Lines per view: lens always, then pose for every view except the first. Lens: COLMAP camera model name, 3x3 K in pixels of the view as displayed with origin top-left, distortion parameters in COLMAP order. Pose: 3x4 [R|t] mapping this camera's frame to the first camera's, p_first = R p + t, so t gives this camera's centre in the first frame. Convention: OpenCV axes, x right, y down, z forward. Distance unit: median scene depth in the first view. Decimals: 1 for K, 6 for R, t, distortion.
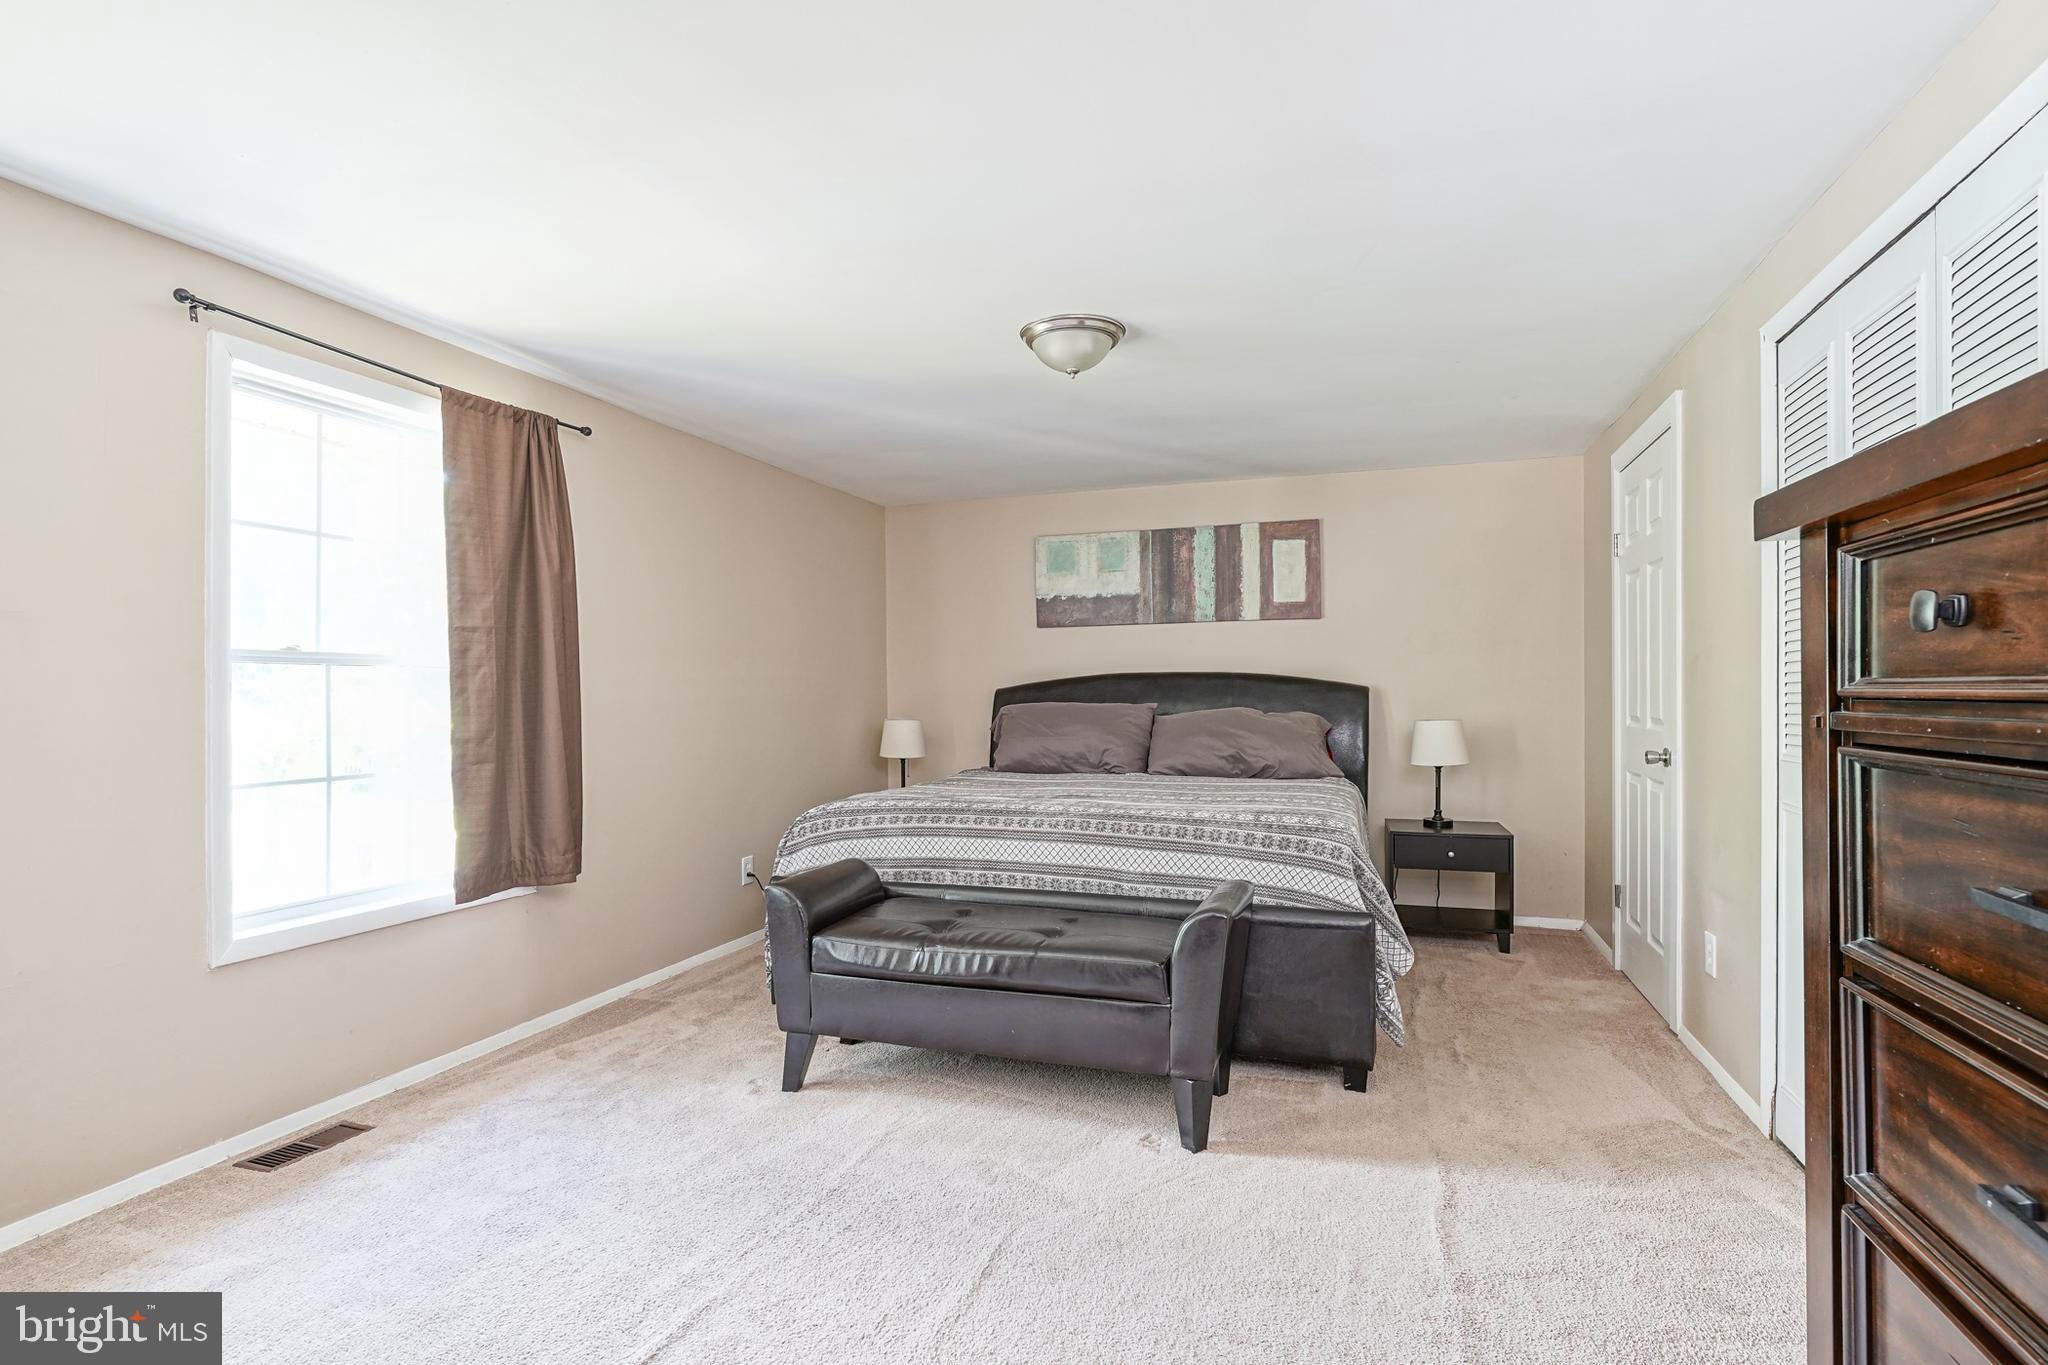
lens RADIAL K [[1029.6, 0, 1030.1], [0, 1029.6, 697.3], [0, 0, 1]] dist [-0.009481, 0.004941]
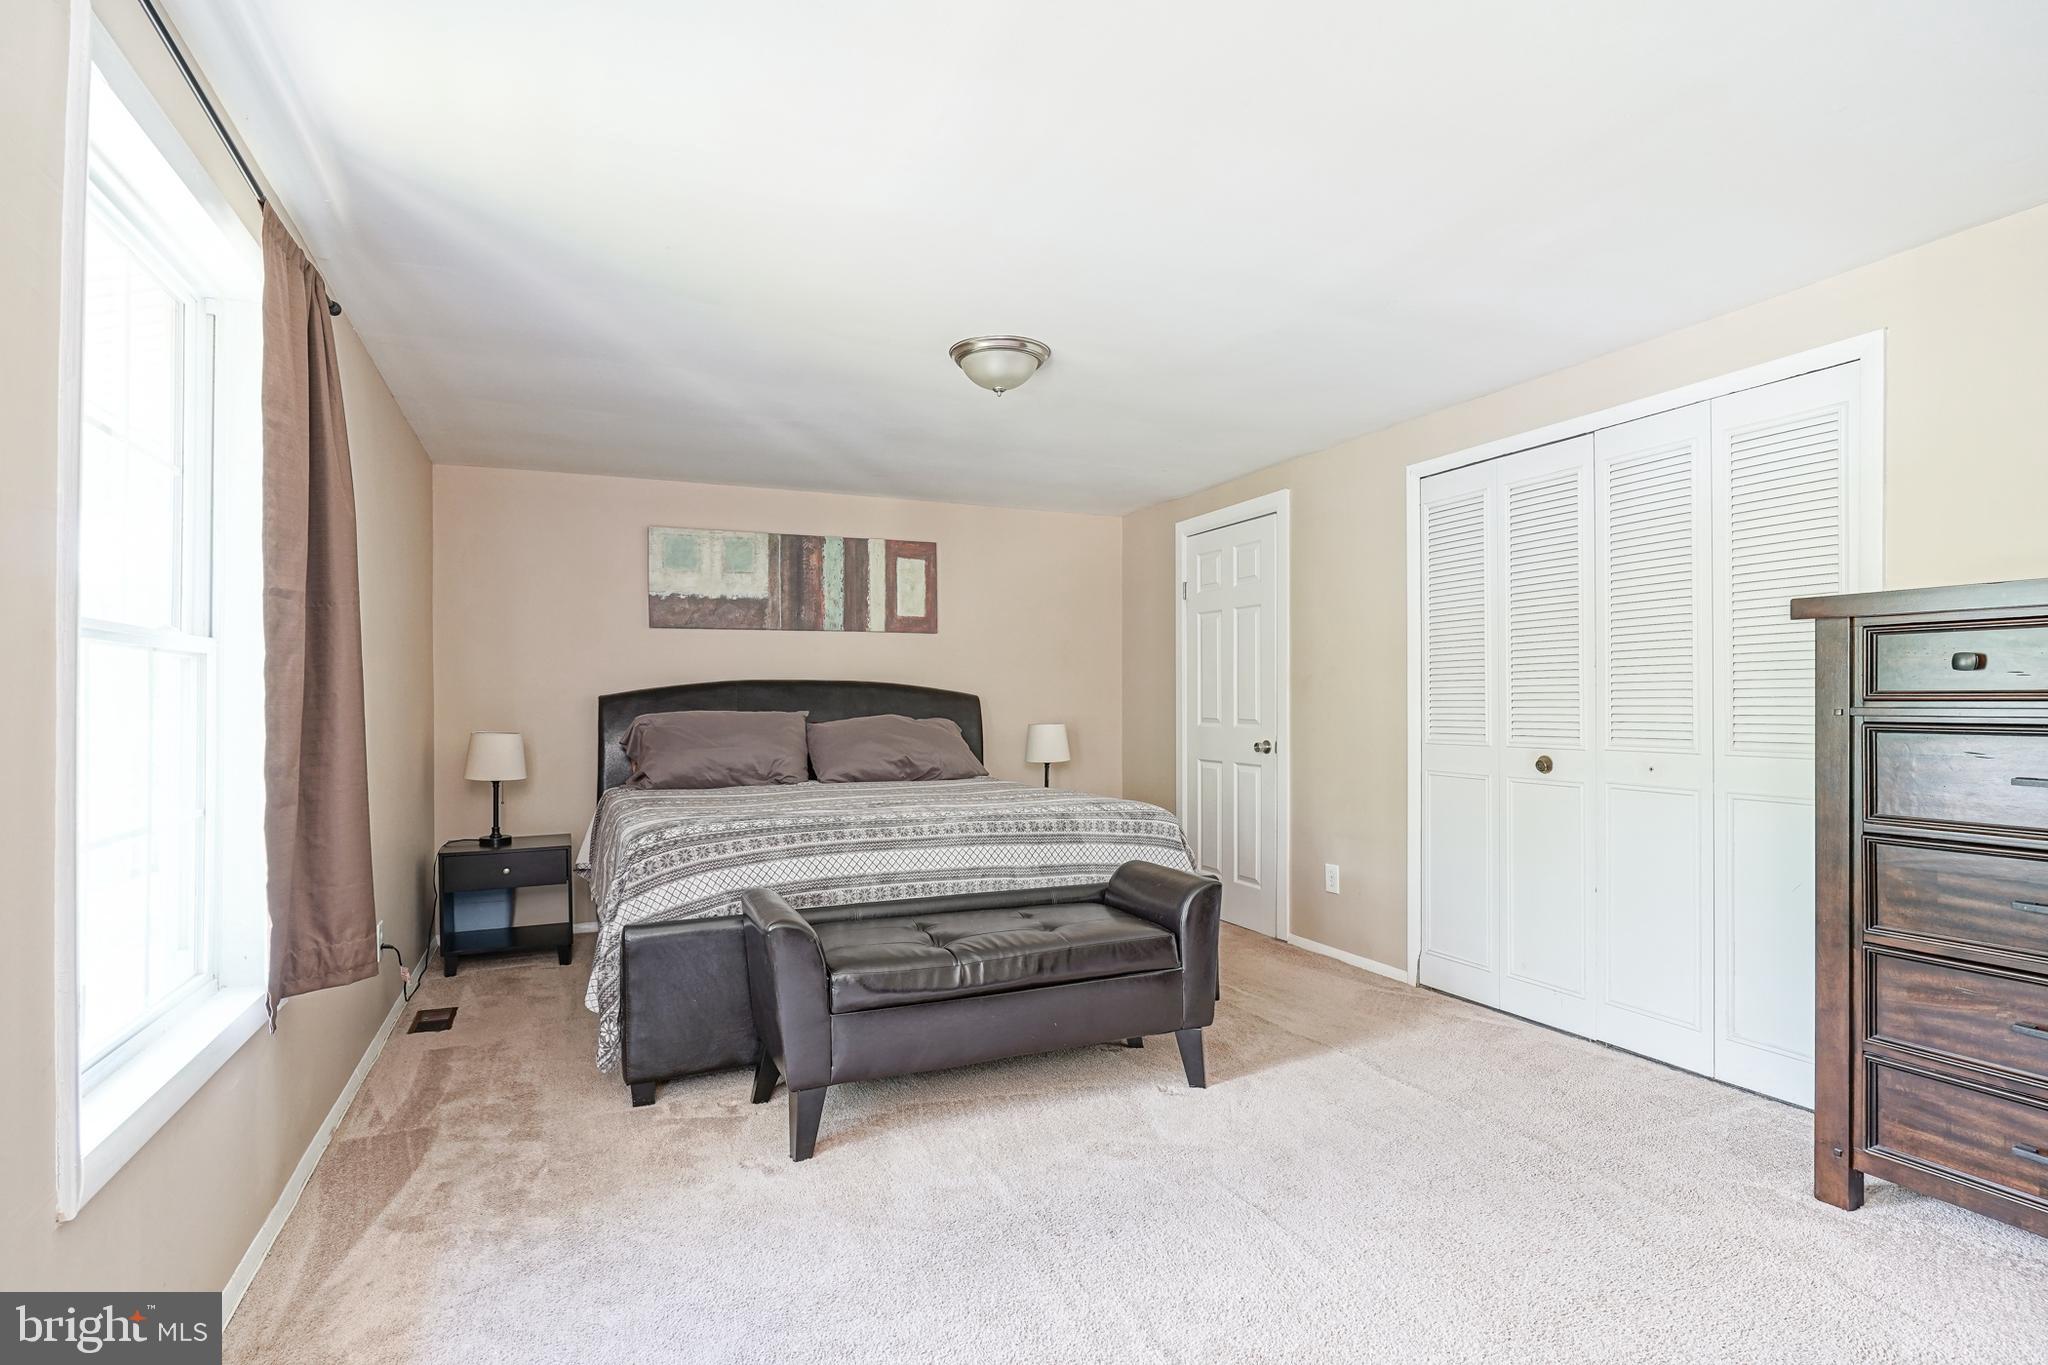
lens RADIAL K [[1044.7, 0, 976.5], [0, 1044.7, 697.1], [0, 0, 1]] dist [-0.004902, 0.001492]
pose [[0.726941, 0.006042, 0.686674, -0.486346], [0.001565, 0.999944, -0.010455, 0.003350], [-0.686698, 0.008674, 0.726891, 0.173571]]
